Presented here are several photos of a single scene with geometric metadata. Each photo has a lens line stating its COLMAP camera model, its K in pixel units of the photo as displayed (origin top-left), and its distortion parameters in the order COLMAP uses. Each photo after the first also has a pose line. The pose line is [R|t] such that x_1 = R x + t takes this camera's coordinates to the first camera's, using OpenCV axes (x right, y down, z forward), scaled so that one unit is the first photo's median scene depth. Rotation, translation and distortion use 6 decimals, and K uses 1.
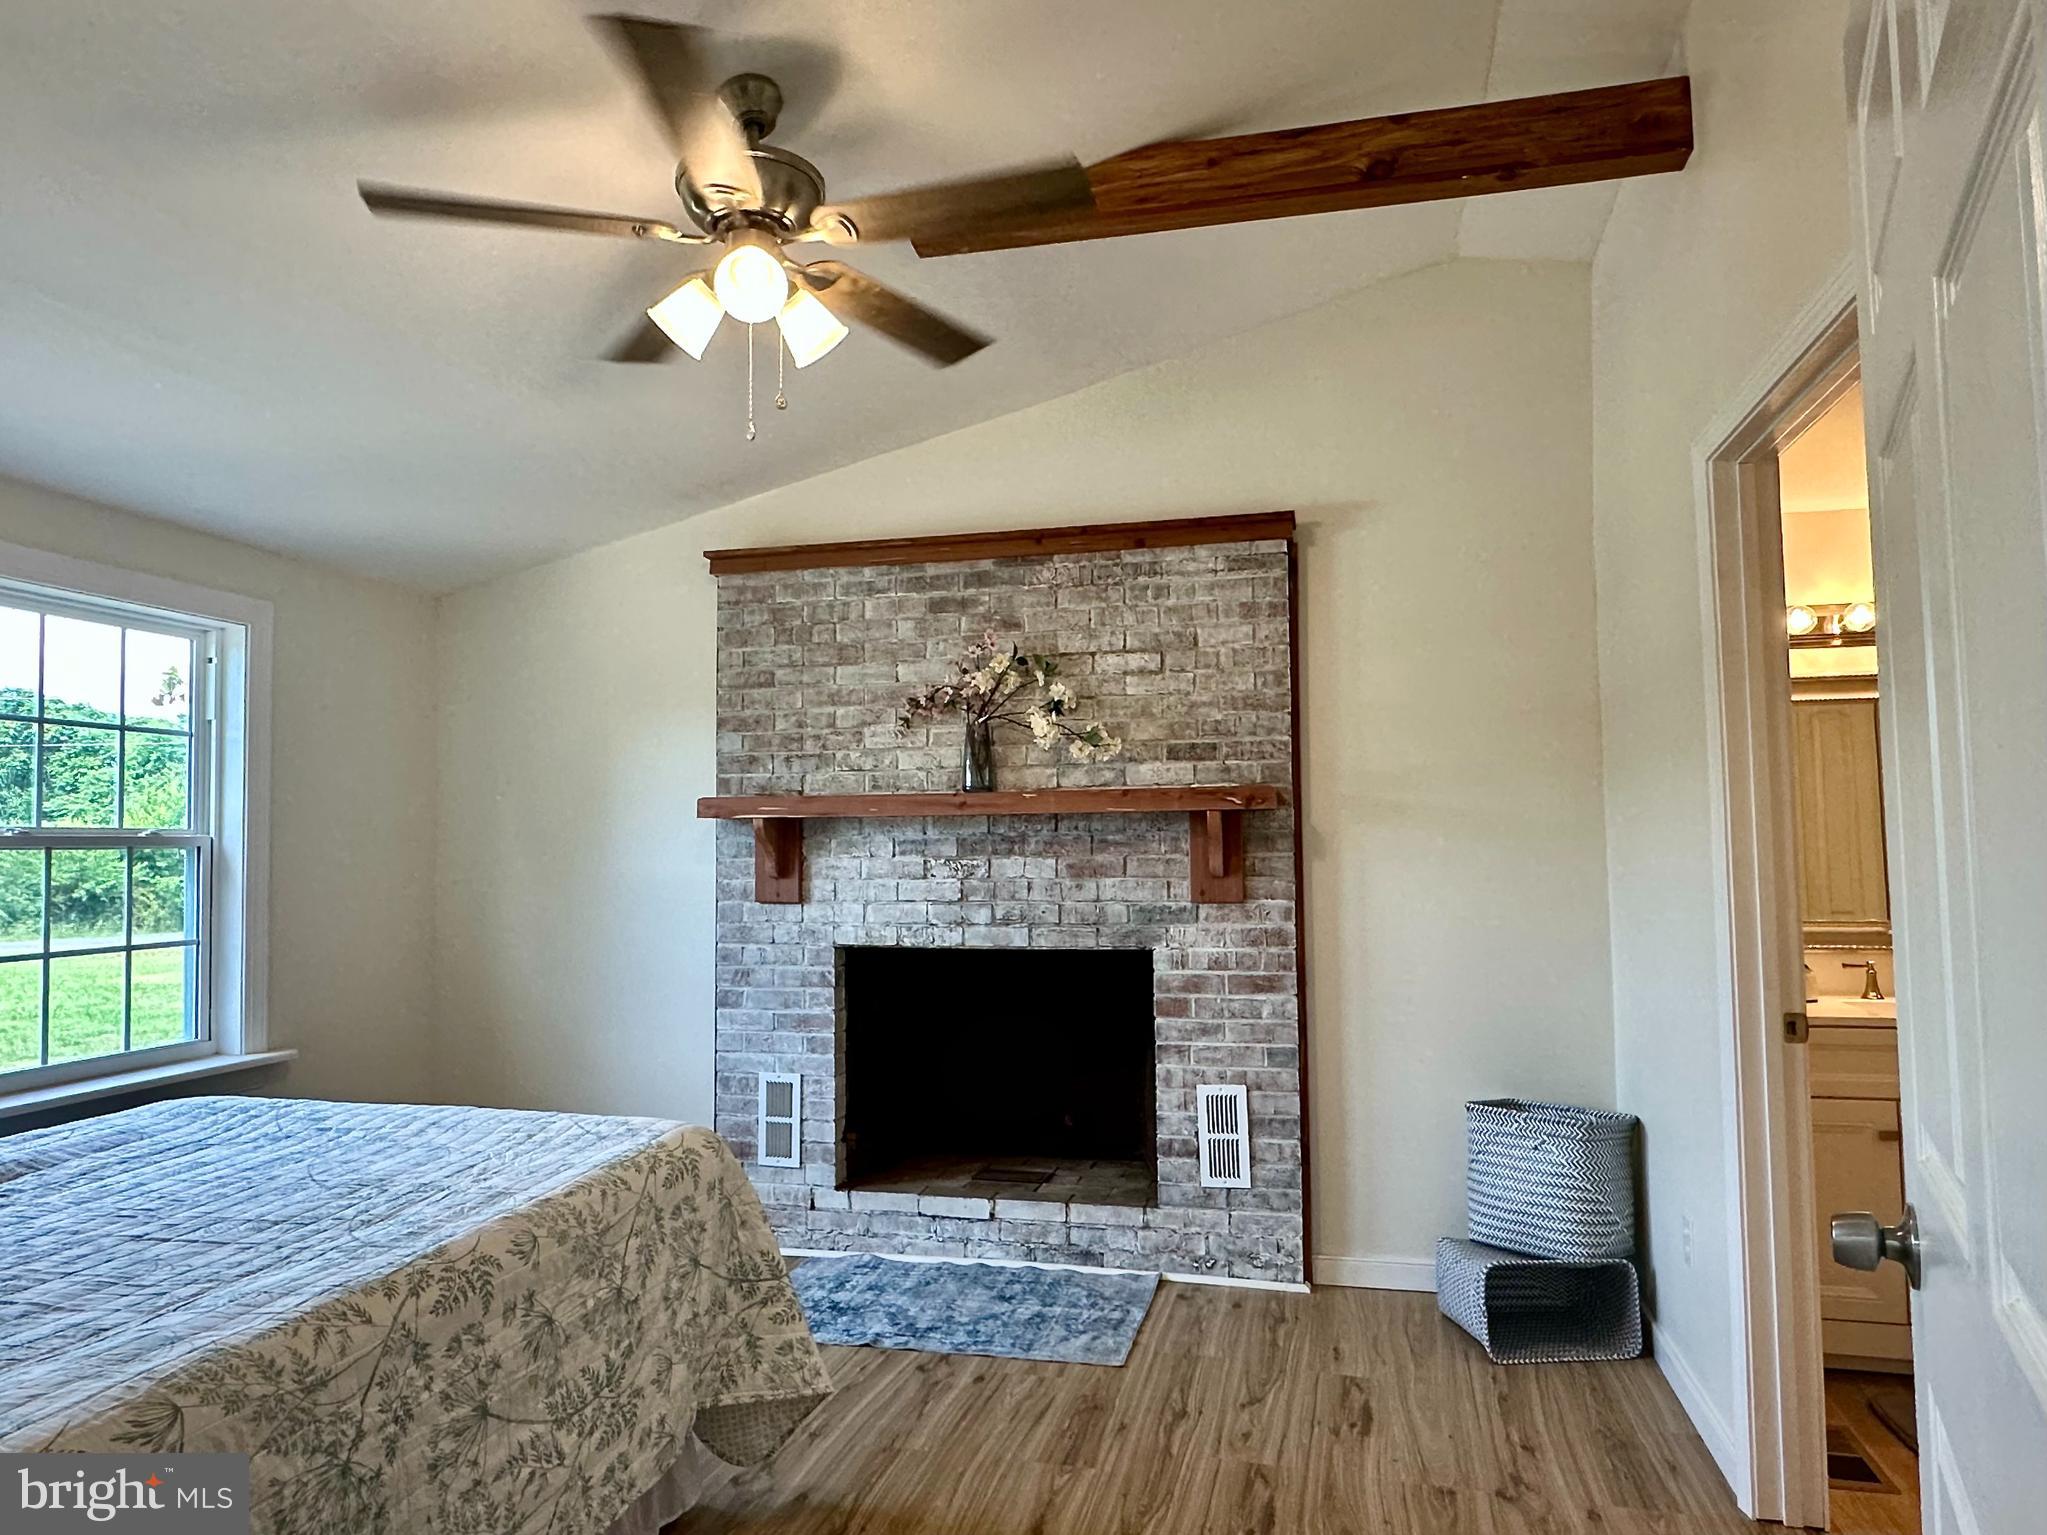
lens RADIAL K [[1233.6, 0, 1064.5], [0, 1233.6, 776.7], [0, 0, 1]] dist [-0.003980, 0.003214]
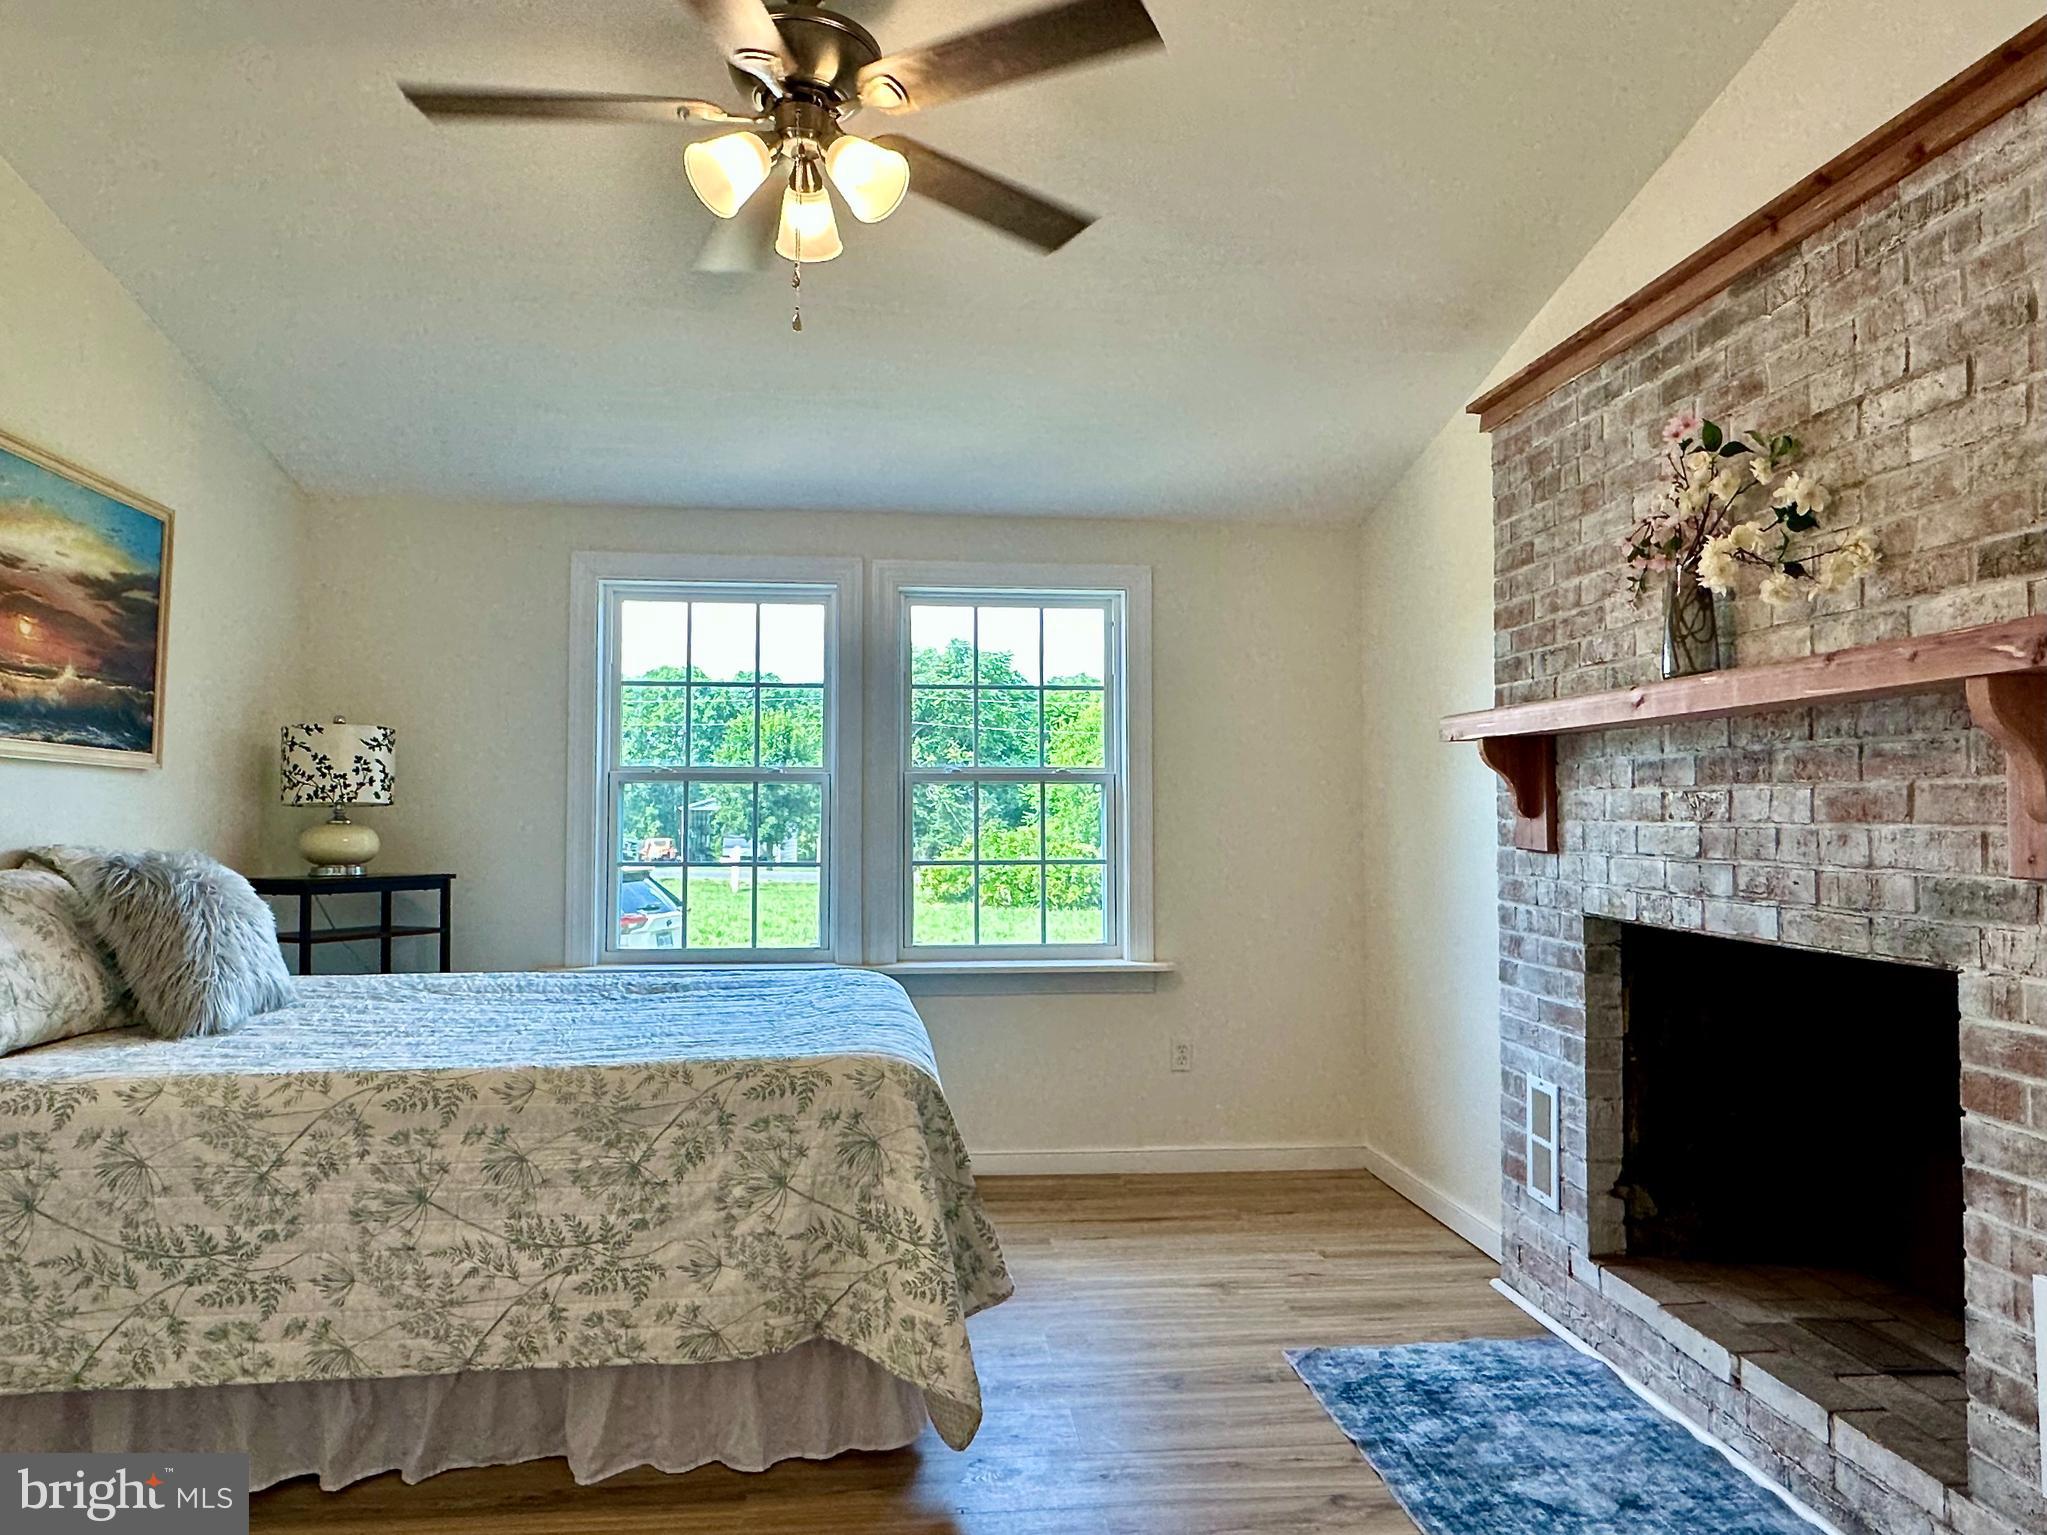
lens RADIAL K [[1298.8, 0, 1023.5], [0, 1298.8, 767.5], [0, 0, 1]] dist [-0.002855, 0.001503]
pose [[0.339662, -0.021502, -0.940302, 0.429934], [0.051558, 0.998661, -0.004212, 0.042085], [0.939133, -0.047049, 0.340316, 0.477163]]
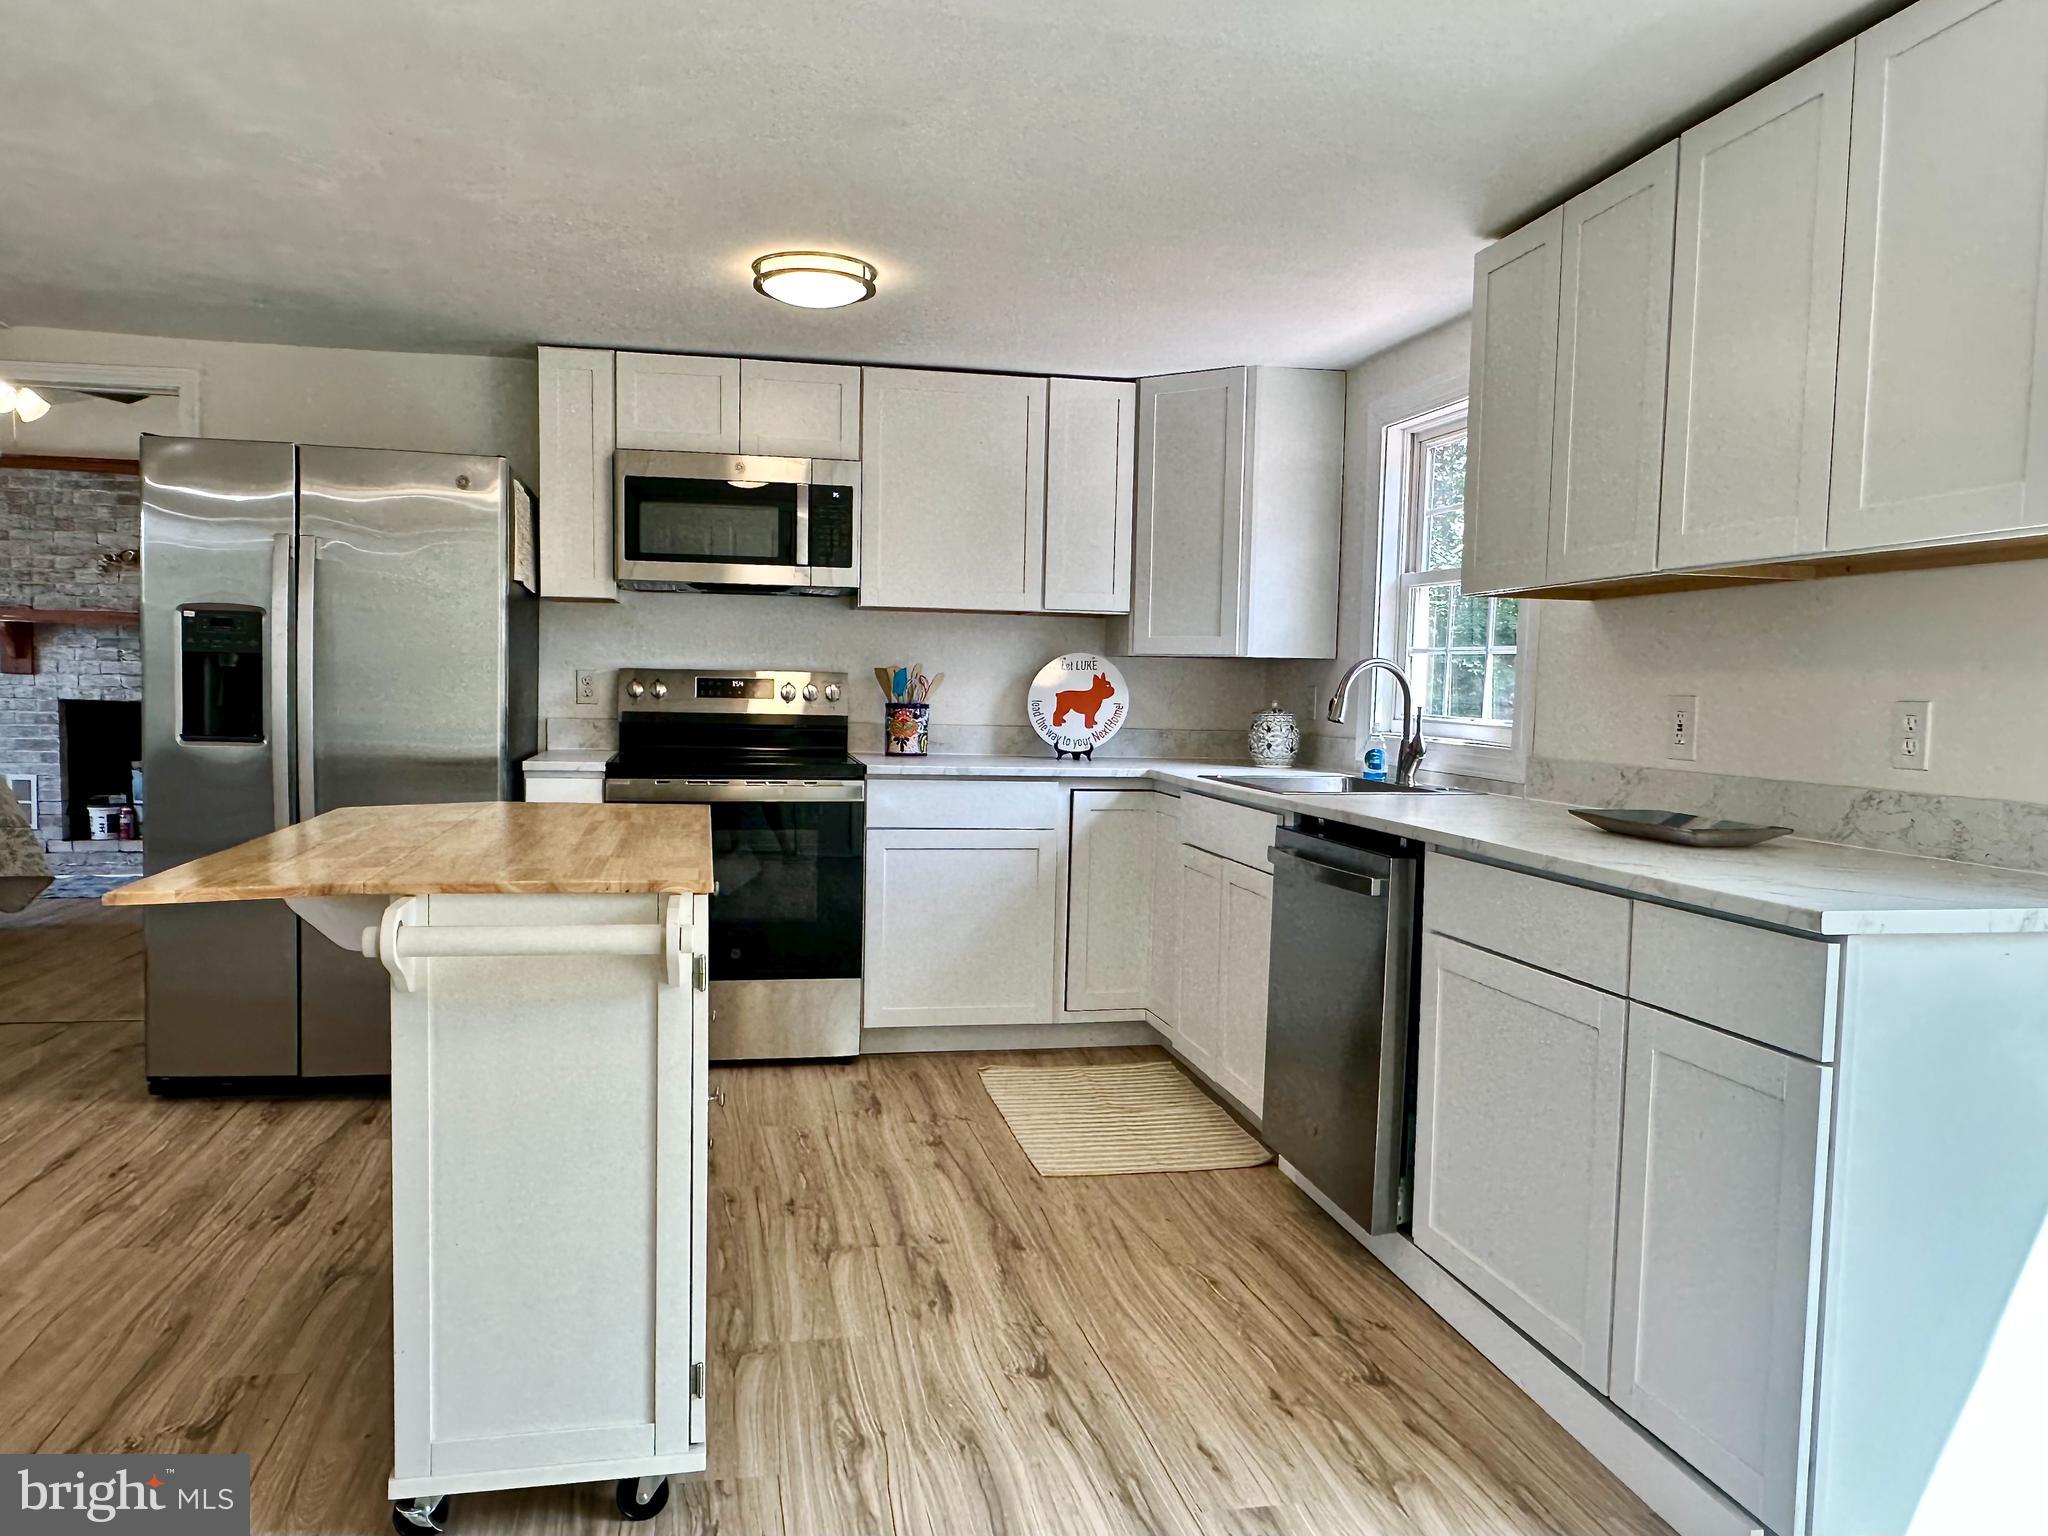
lens RADIAL K [[1379.7, 0, 996.9], [0, 1379.7, 787.2], [0, 0, 1]] dist [-0.005926, 0.001855]
pose [[0.915671, -0.001481, 0.401927, 0.246850], [-0.053457, 0.990660, 0.125436, -0.051864], [-0.398359, -0.136344, 0.907040, -1.311086]]
